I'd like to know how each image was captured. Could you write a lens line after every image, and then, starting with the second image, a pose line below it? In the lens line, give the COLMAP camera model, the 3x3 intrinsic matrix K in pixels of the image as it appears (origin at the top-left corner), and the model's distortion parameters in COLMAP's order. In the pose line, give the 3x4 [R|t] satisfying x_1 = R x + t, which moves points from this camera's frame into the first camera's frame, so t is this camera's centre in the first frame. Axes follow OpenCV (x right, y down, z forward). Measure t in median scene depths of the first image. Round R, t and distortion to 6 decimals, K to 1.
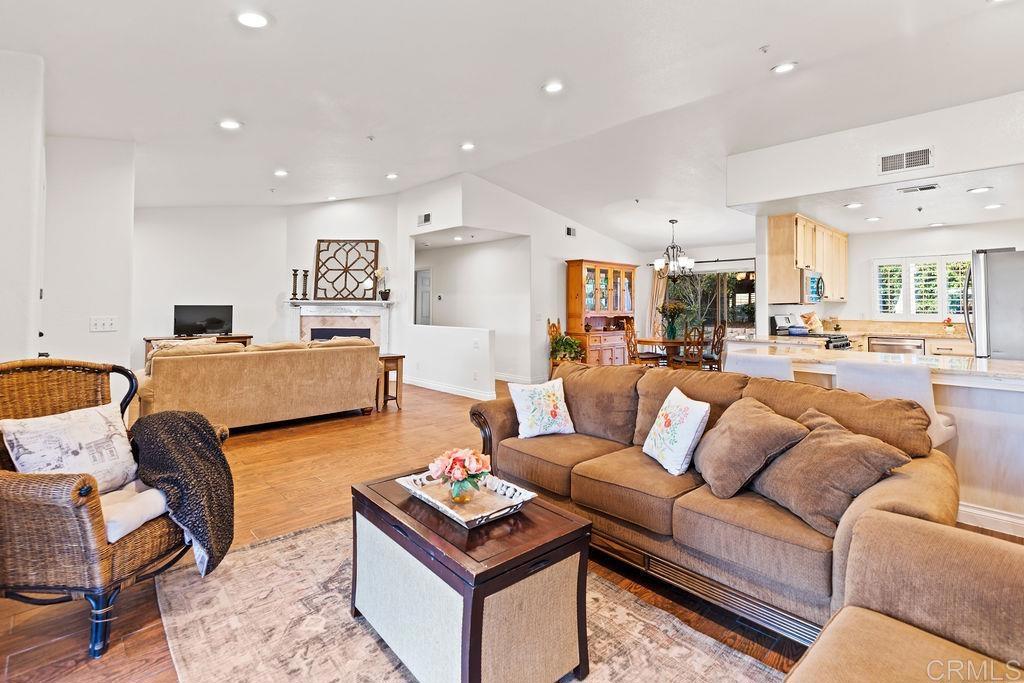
lens RADIAL K [[497.9, 0, 512.7], [0, 497.9, 291.8], [0, 0, 1]] dist [-0.002311, -0.000479]
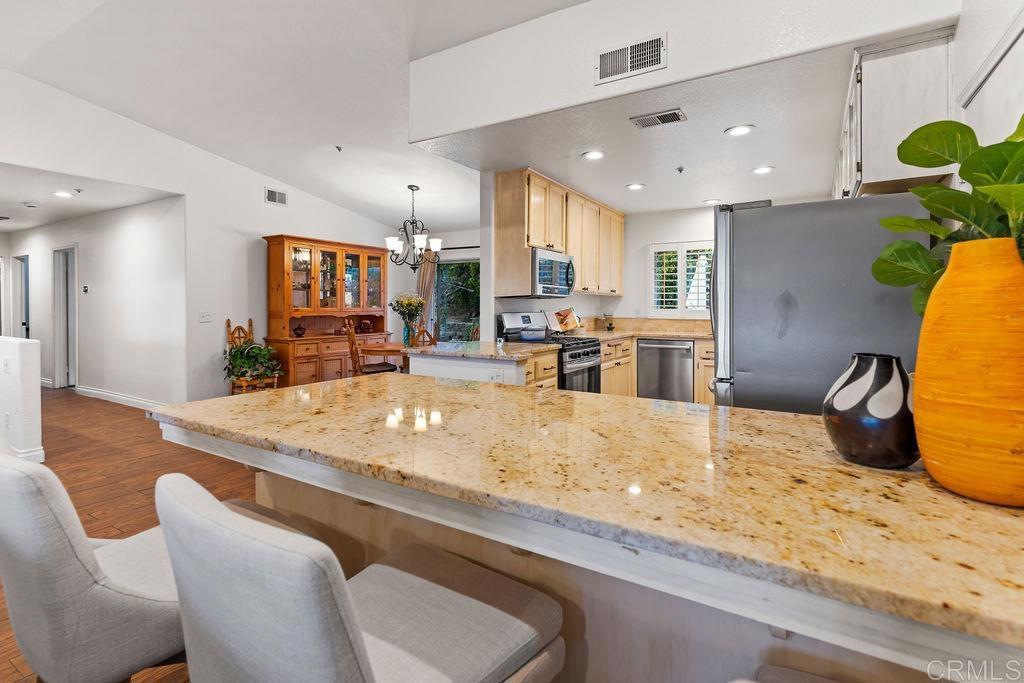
lens RADIAL K [[481.4, 0, 513.2], [0, 481.4, 313.5], [0, 0, 1]] dist [0.000869, -0.000066]
pose [[0.968198, -0.007294, 0.250078, 0.306260], [-0.004961, 0.998818, 0.048343, 0.012099], [-0.250135, -0.048046, 0.967018, 0.274767]]
